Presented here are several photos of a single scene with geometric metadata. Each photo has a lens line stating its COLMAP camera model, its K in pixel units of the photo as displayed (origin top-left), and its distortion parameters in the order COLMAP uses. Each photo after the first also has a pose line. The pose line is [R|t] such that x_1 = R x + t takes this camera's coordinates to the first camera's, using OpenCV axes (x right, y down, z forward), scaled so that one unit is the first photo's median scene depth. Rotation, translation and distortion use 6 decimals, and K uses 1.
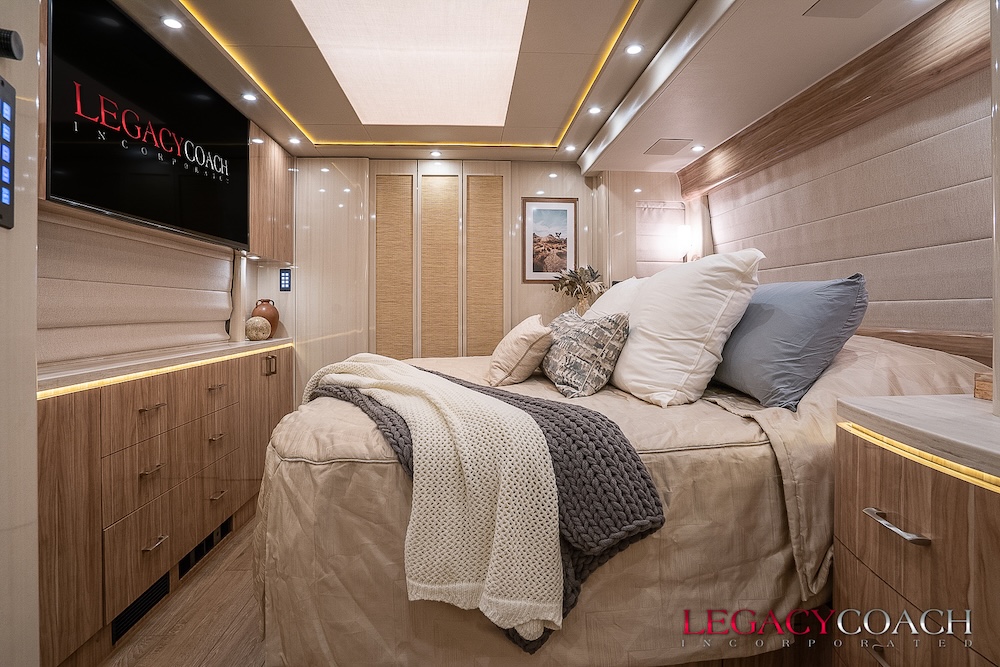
lens RADIAL K [[486.3, 0, 496.7], [0, 486.3, 302.8], [0, 0, 1]] dist [-0.069285, 0.031502]
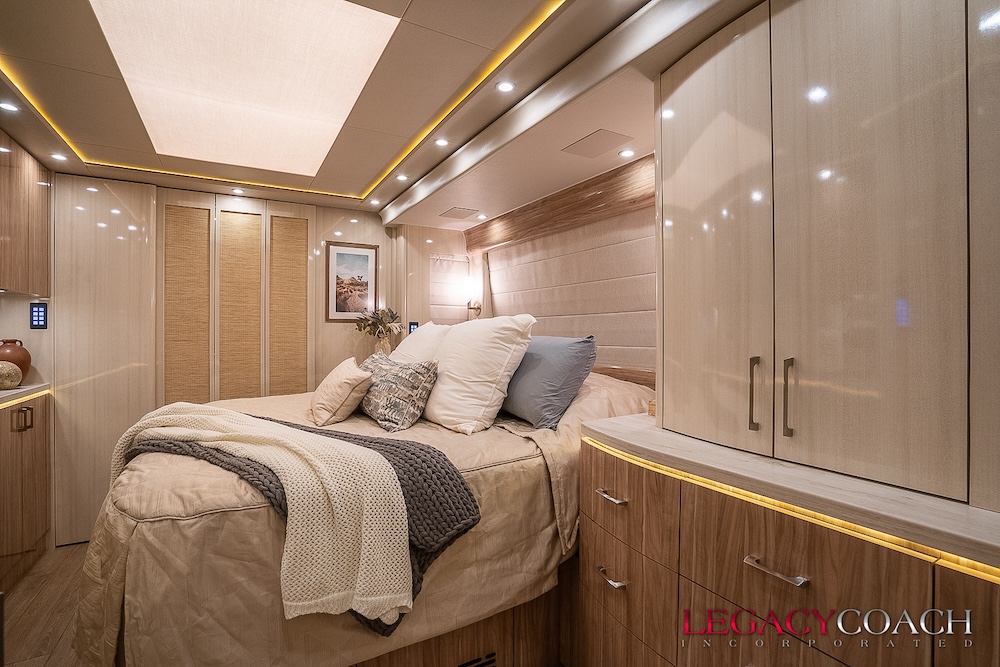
lens RADIAL K [[466.2, 0, 497.7], [0, 466.2, 327.3], [0, 0, 1]] dist [-0.062739, 0.023678]
pose [[0.893129, 0.006073, 0.449760, -0.130217], [-0.007922, 0.999966, 0.002229, -0.067094], [-0.449731, -0.005554, 0.893147, -0.145949]]
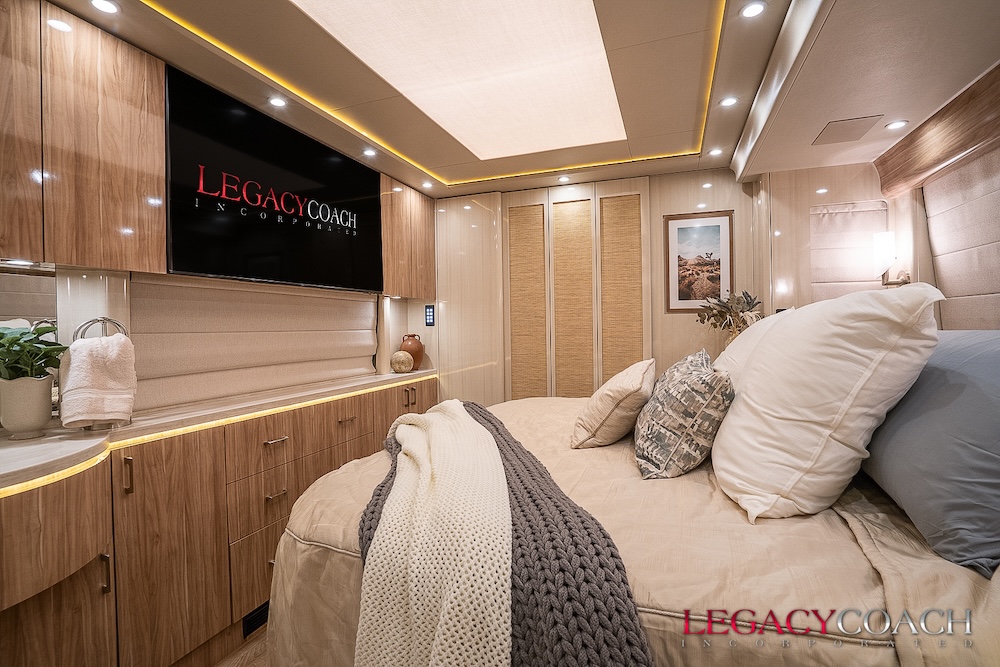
lens RADIAL K [[466.2, 0, 497.7], [0, 466.2, 327.3], [0, 0, 1]] dist [-0.062739, 0.023678]
pose [[0.913492, -0.010673, -0.406717, 0.229500], [0.018398, 0.999717, 0.015088, -0.064199], [0.406440, -0.021266, 0.913430, 0.209384]]
